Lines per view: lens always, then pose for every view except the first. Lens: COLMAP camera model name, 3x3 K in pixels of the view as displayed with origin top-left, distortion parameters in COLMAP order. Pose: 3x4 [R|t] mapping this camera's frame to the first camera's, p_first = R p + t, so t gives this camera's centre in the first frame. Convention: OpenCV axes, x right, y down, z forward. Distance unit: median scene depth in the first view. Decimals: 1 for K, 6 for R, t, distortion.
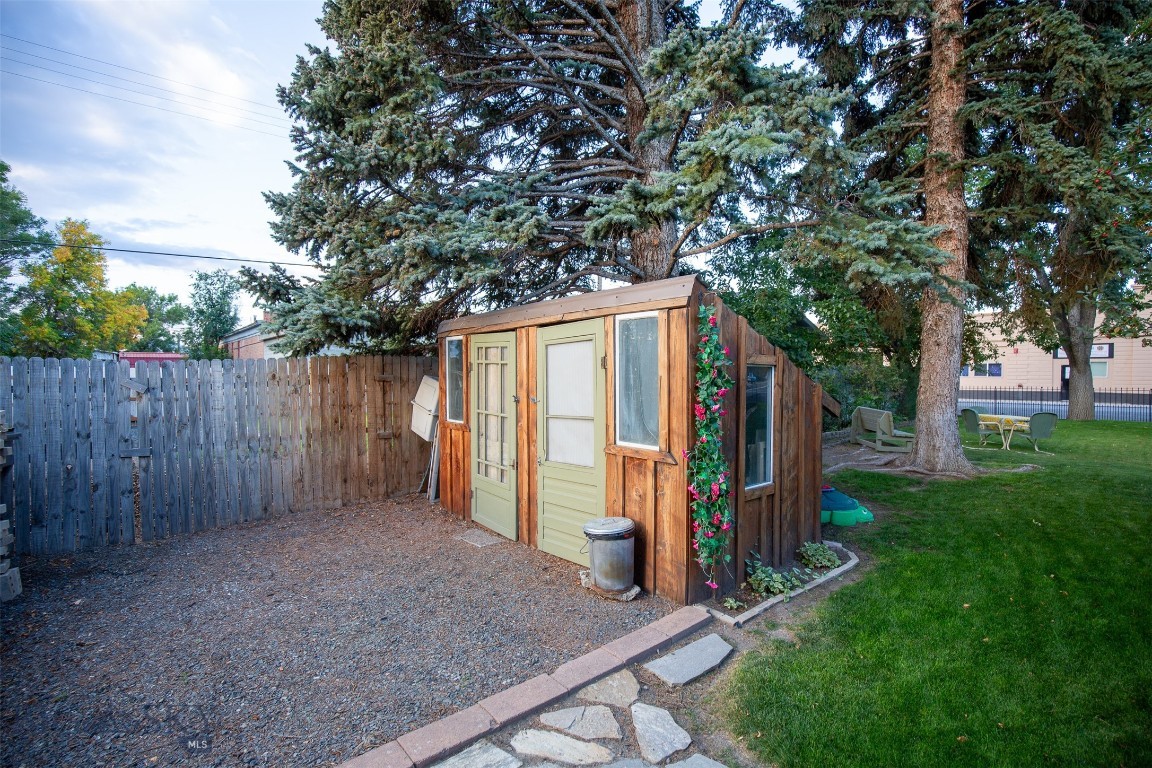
lens RADIAL K [[530.6, 0, 580.1], [0, 530.6, 384.6], [0, 0, 1]] dist [-0.031085, 0.006159]
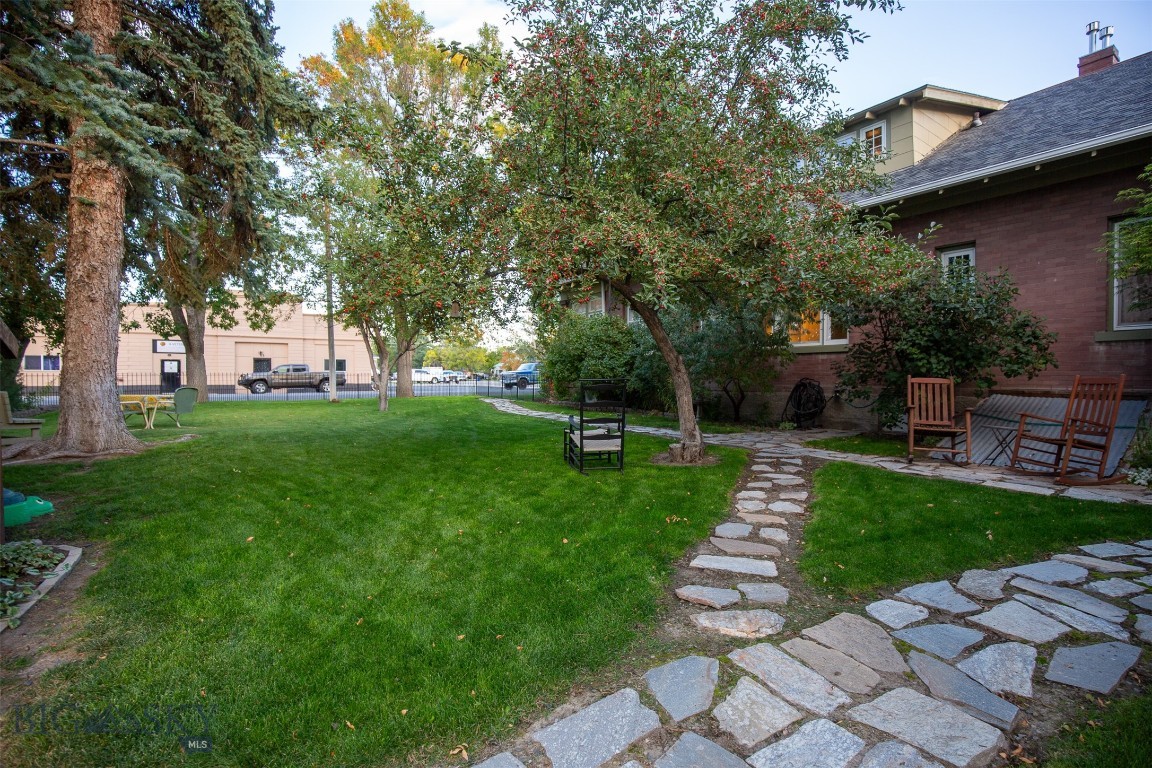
lens RADIAL K [[530.6, 0, 582.5], [0, 530.6, 386.1], [0, 0, 1]] dist [-0.031085, 0.006159]
pose [[0.112963, -0.016740, 0.993458, -0.092263], [0.023988, 0.999613, 0.014116, 0.116797], [-0.993310, 0.022236, 0.113320, 0.227143]]
